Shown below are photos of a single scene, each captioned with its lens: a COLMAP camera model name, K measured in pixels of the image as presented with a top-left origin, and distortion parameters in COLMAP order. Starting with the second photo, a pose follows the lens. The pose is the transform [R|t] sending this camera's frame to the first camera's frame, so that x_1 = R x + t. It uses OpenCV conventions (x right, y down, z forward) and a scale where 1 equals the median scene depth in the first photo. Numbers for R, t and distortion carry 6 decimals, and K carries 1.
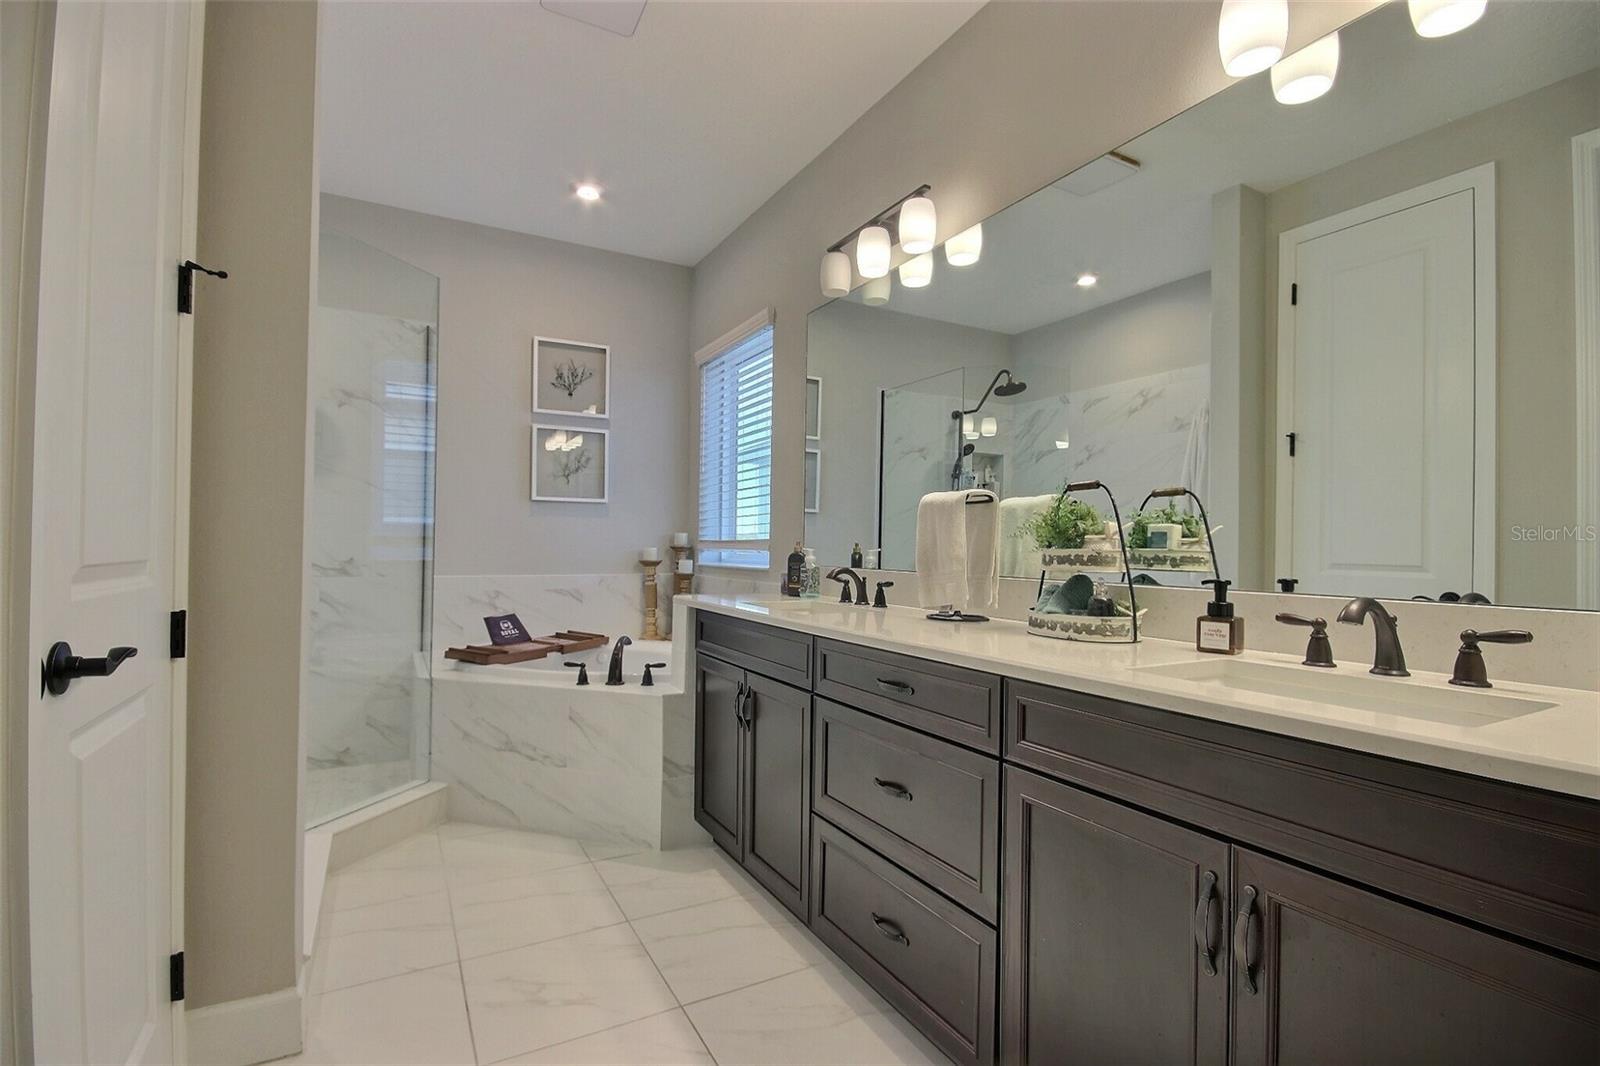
lens RADIAL K [[735.2, 0, 800.3], [0, 735.2, 532.1], [0, 0, 1]] dist [-0.008463, -0.000409]
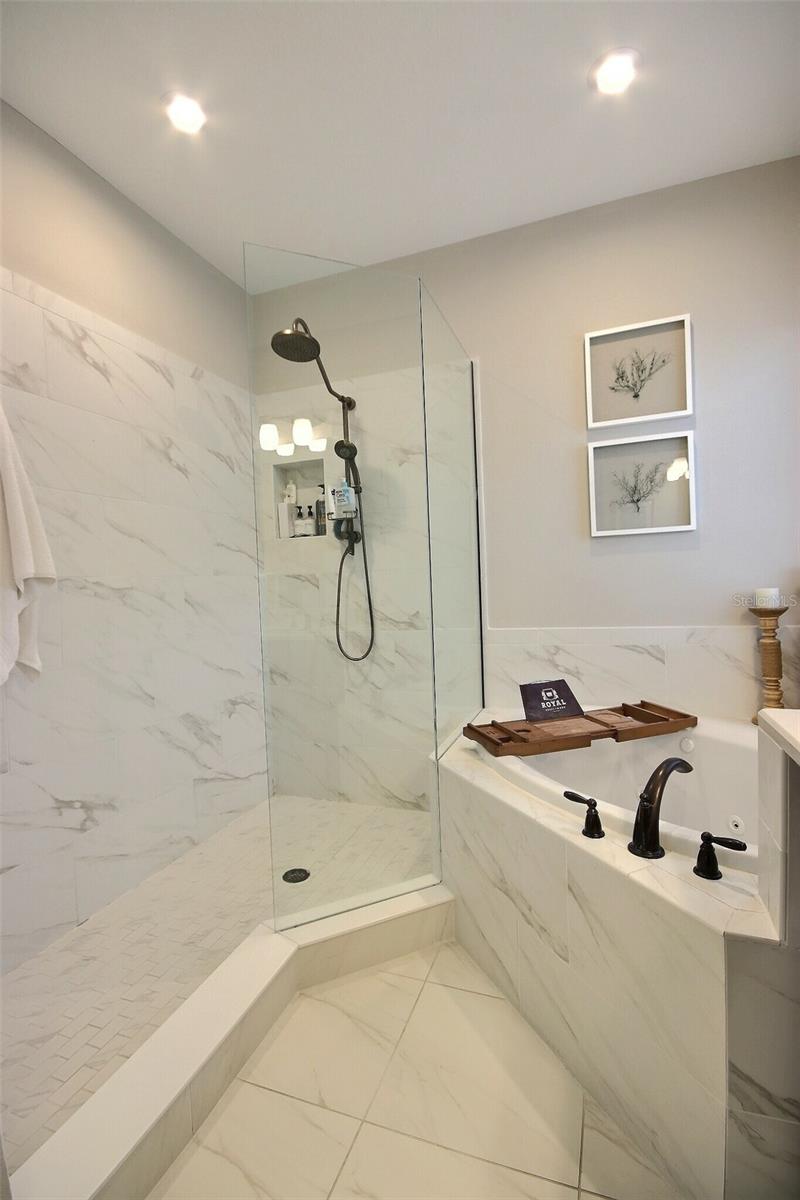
lens RADIAL K [[551.4, 0, 394.0], [0, 551.4, 596.2], [0, 0, 1]] dist [-0.008463, -0.000409]
pose [[0.638234, -0.016061, -0.769675, -0.033726], [0.064882, 0.997347, 0.032990, -0.012289], [0.767103, -0.070993, 0.637583, 0.433140]]
